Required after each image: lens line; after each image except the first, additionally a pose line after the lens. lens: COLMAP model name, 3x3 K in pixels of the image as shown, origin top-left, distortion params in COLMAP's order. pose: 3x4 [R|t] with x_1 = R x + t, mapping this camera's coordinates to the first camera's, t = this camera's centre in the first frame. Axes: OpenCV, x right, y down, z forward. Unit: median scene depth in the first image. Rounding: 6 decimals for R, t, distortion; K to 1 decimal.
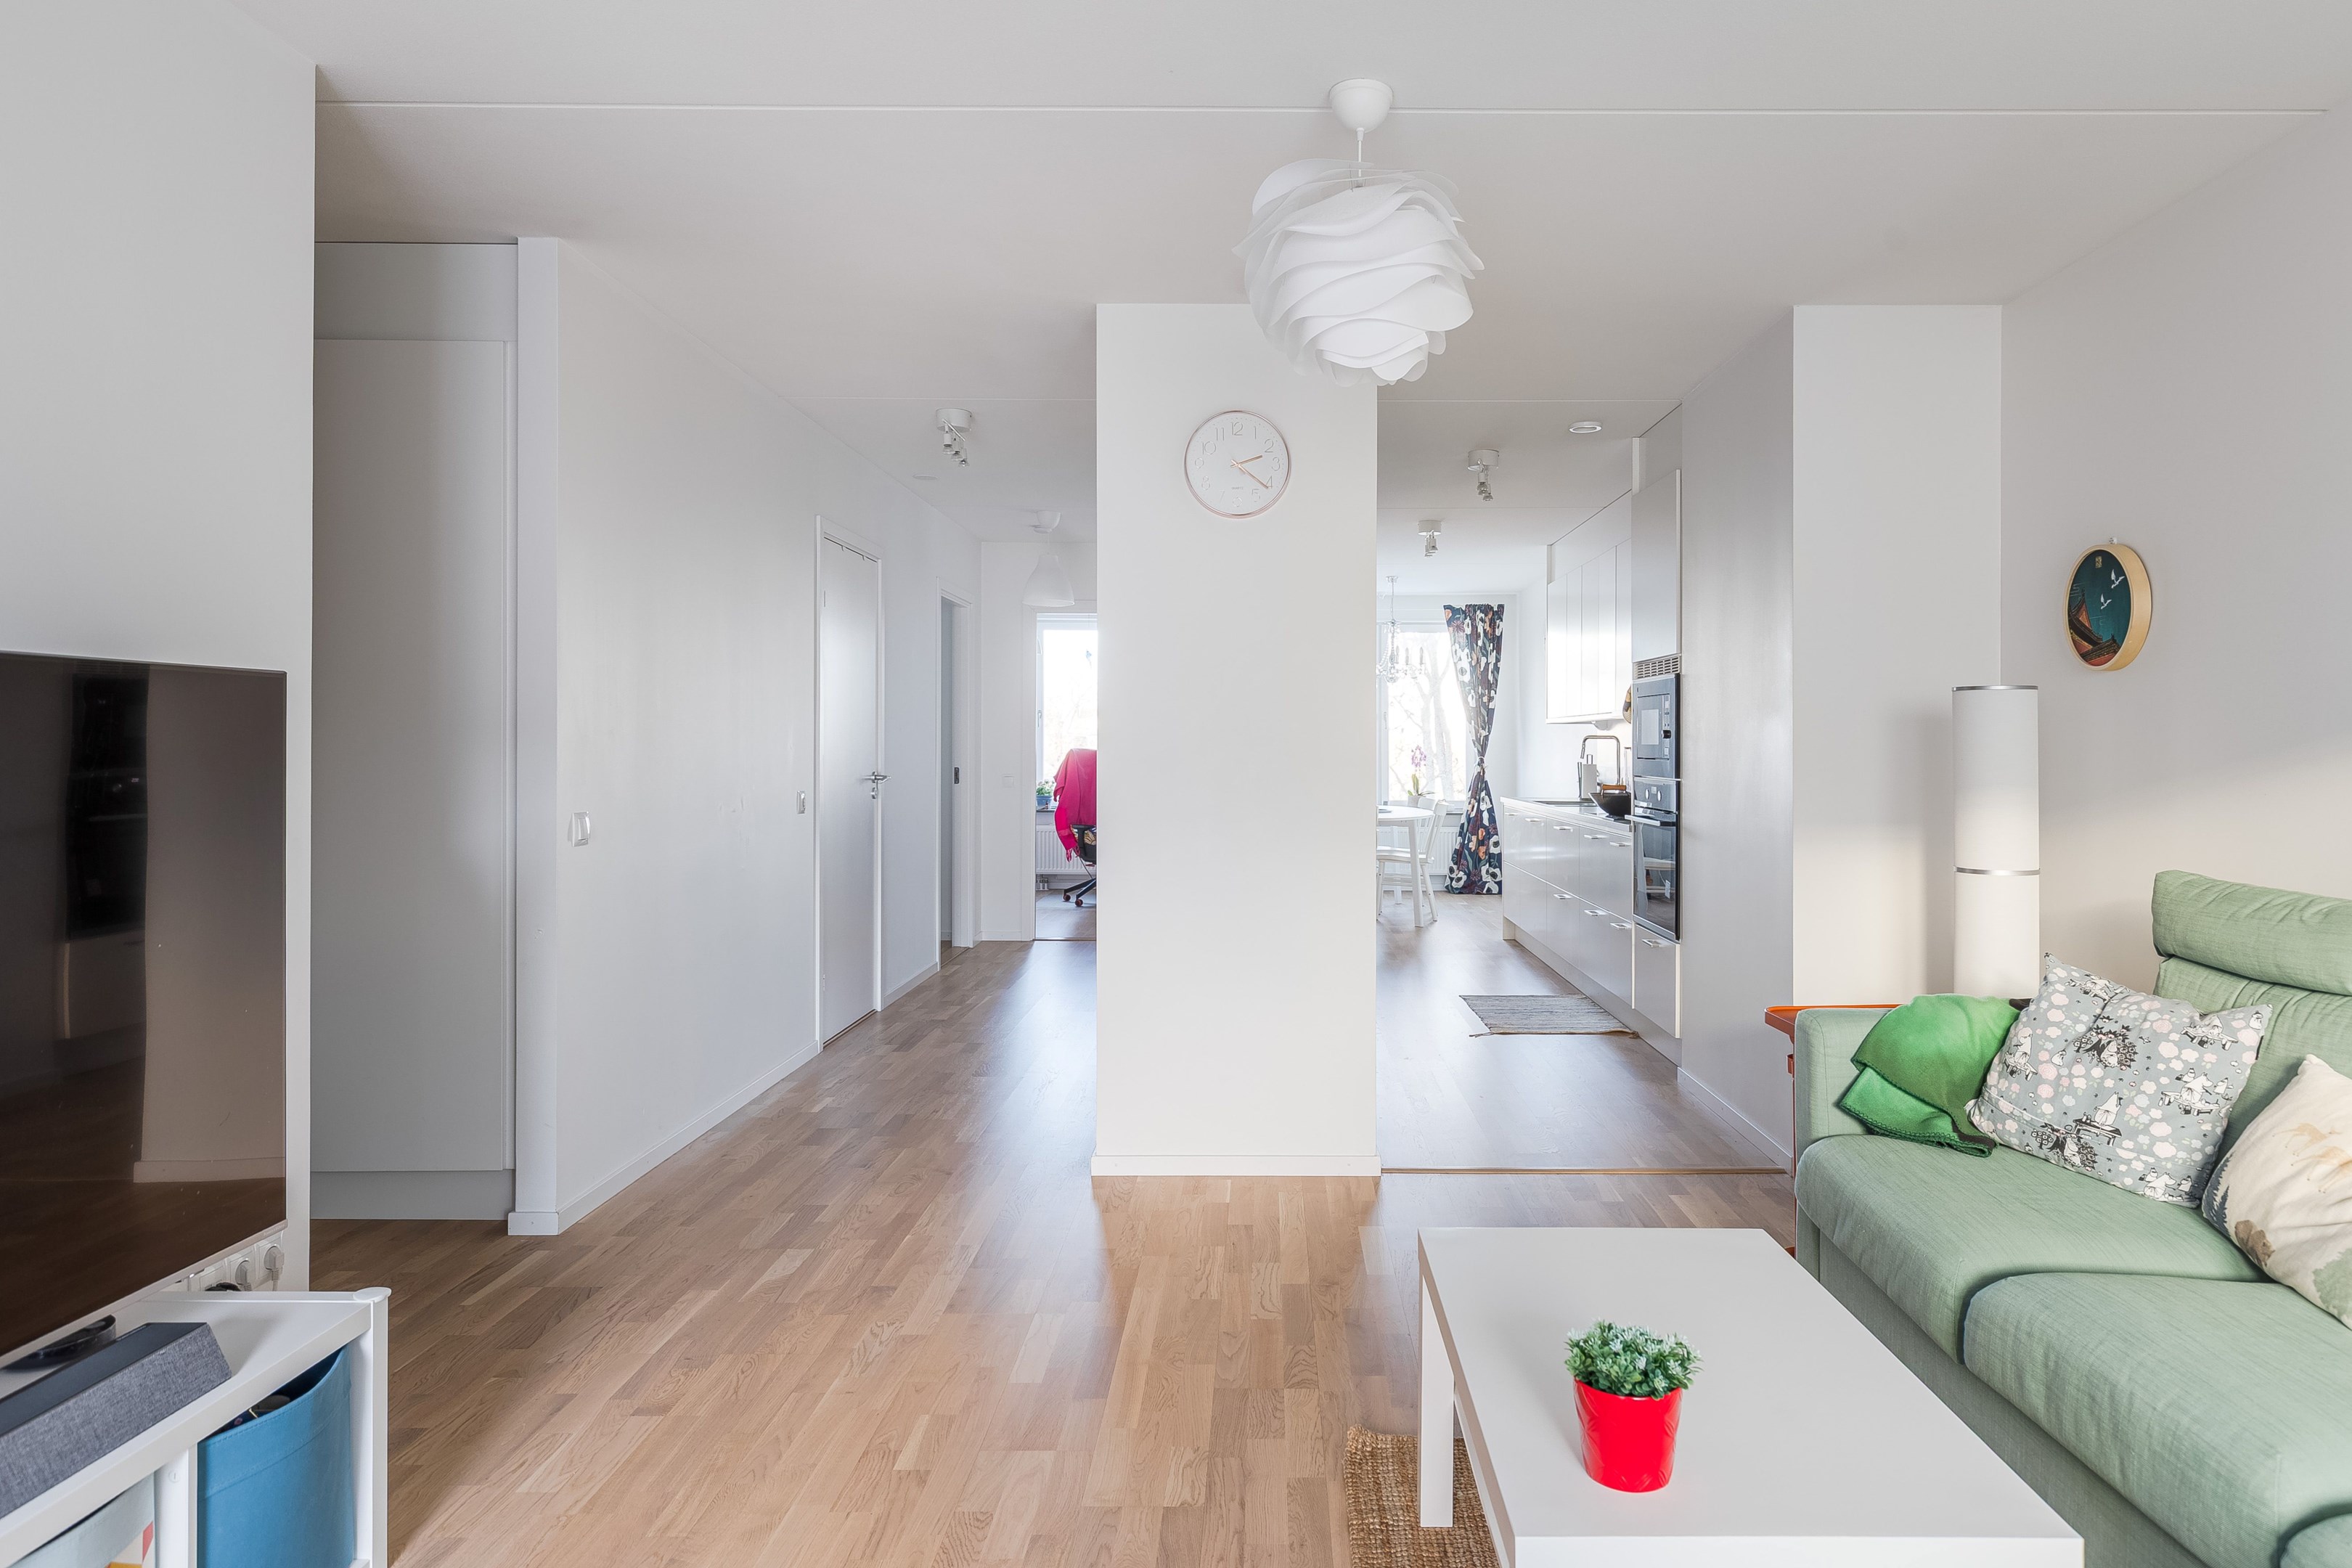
lens RADIAL K [[1399.4, 0, 1236.3], [0, 1399.4, 748.9], [0, 0, 1]] dist [-0.001502, -0.001605]
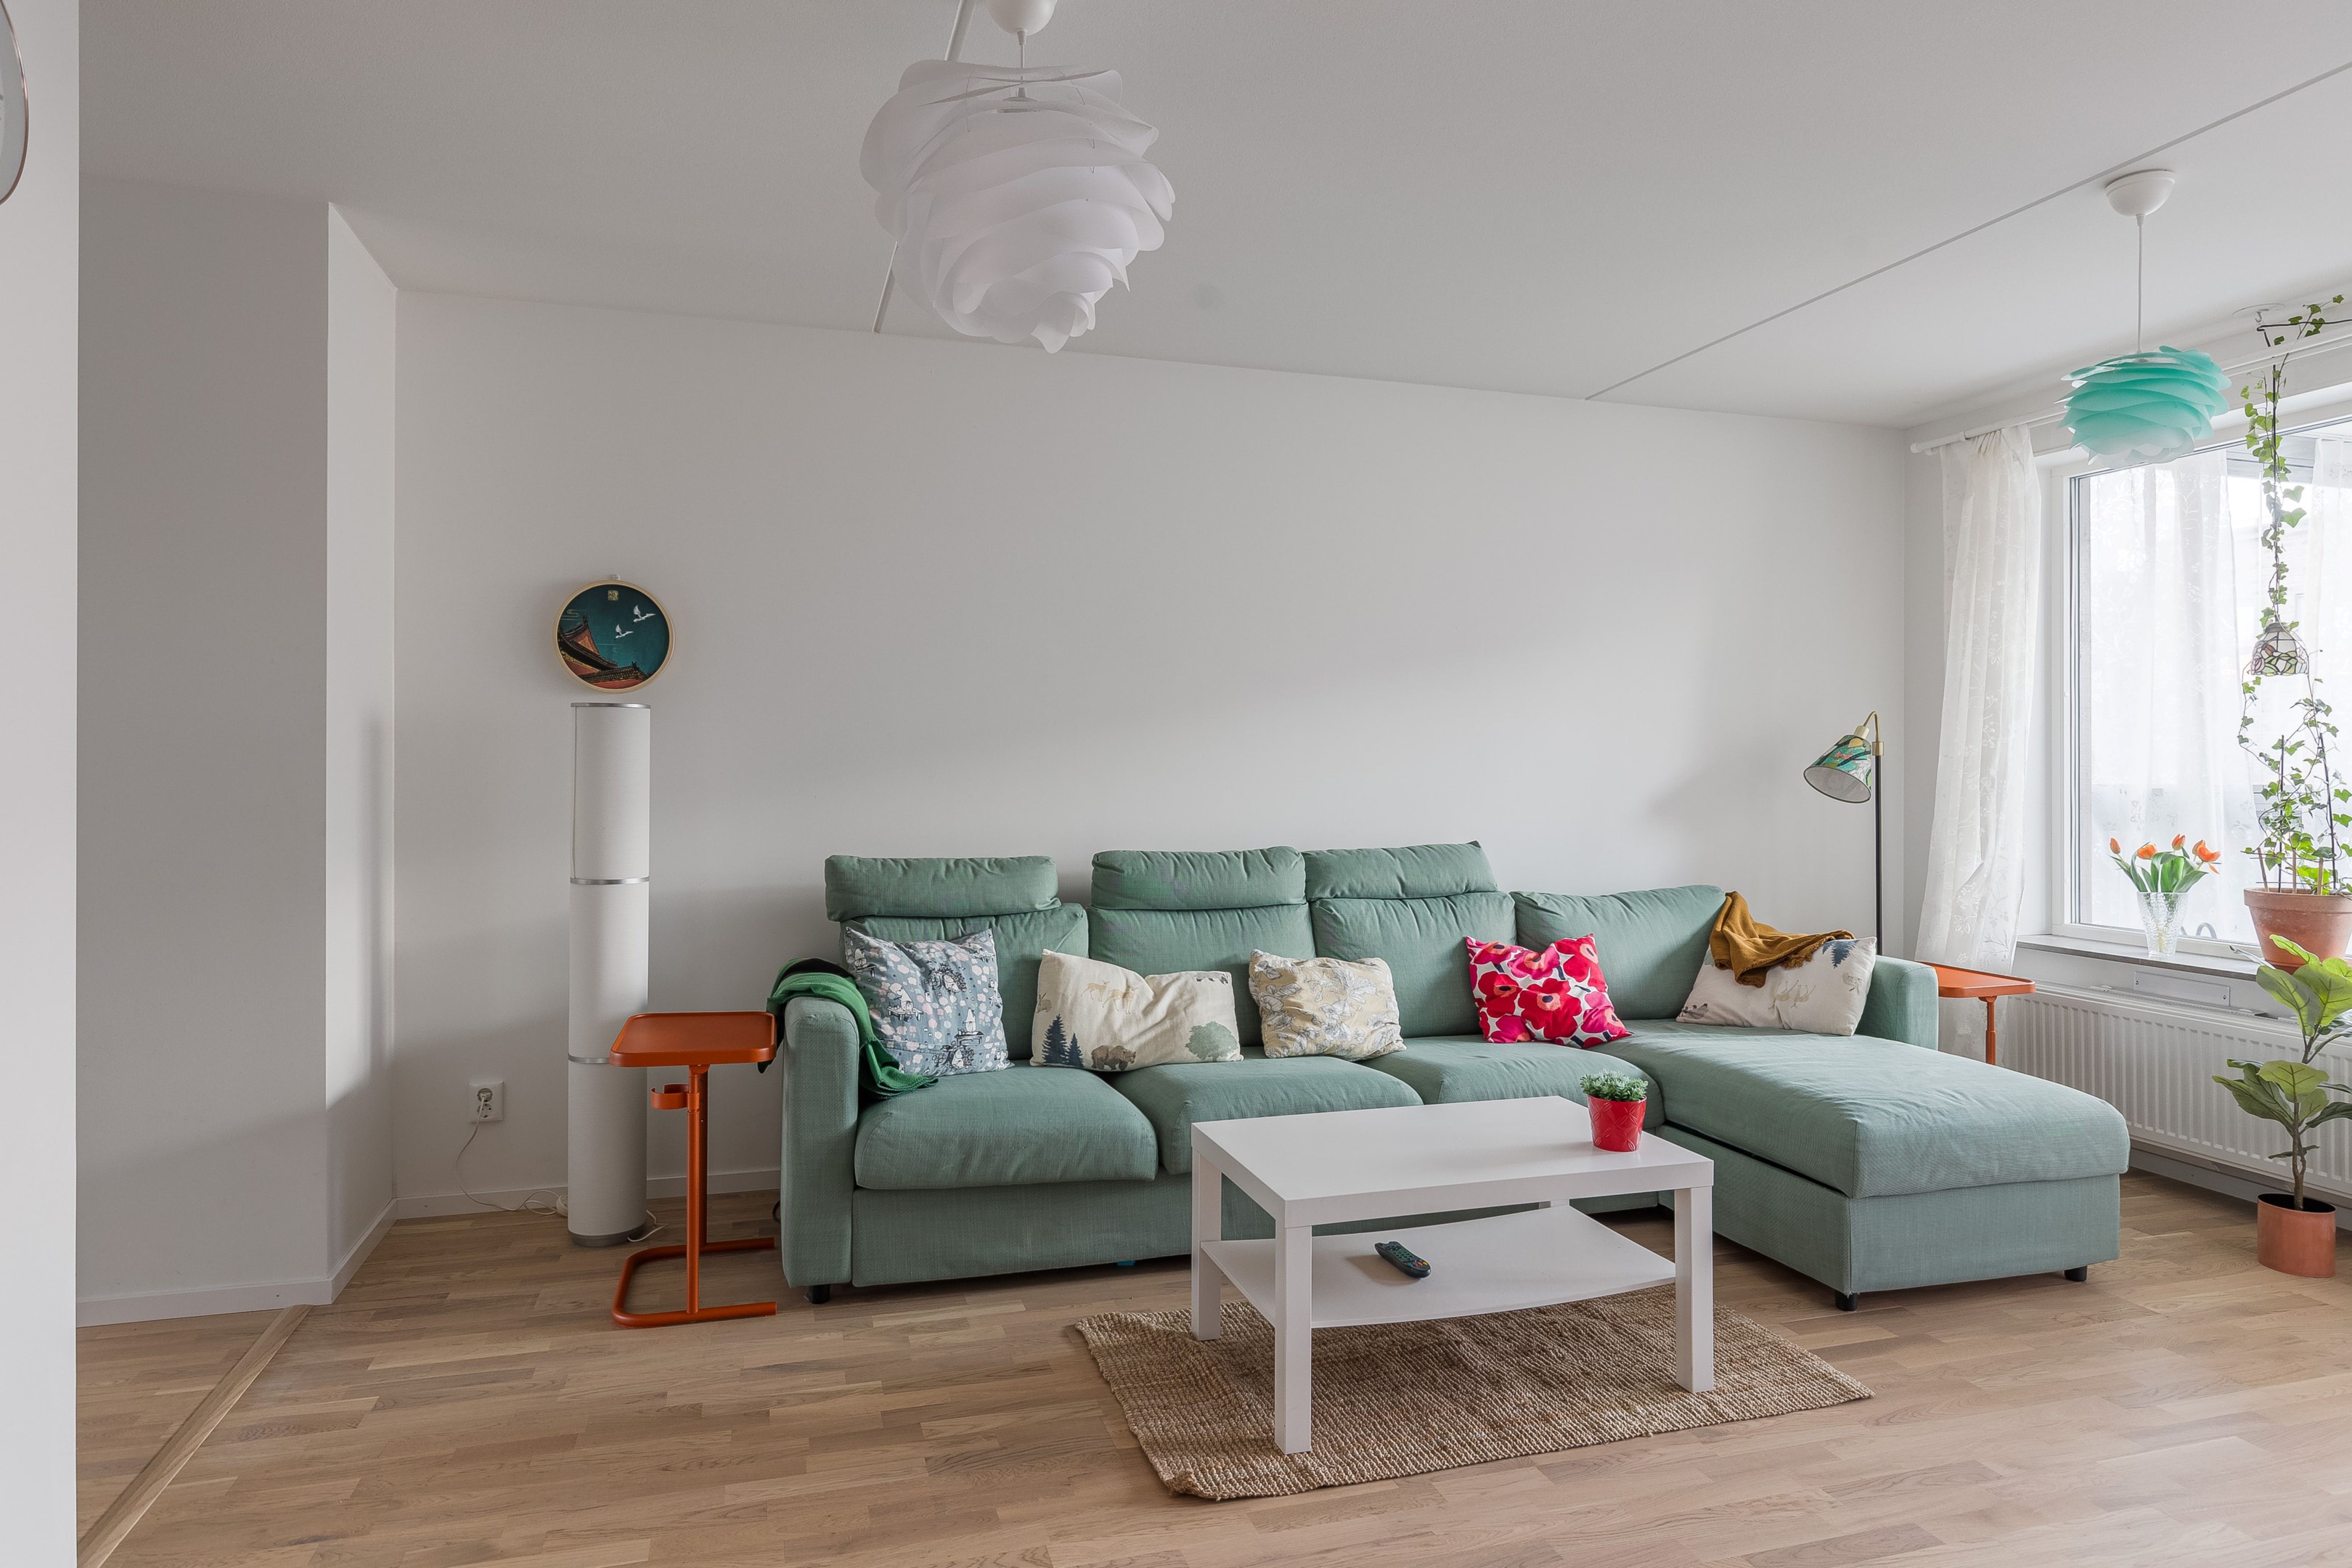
lens RADIAL K [[1399.4, 0, 1174.4], [0, 1399.4, 763.1], [0, 0, 1]] dist [-0.001502, -0.001605]
pose [[-0.308892, 0.001172, 0.951097, -0.733848], [-0.003402, 0.999991, -0.002337, 0.000960], [-0.951091, -0.003957, -0.308885, 1.167197]]
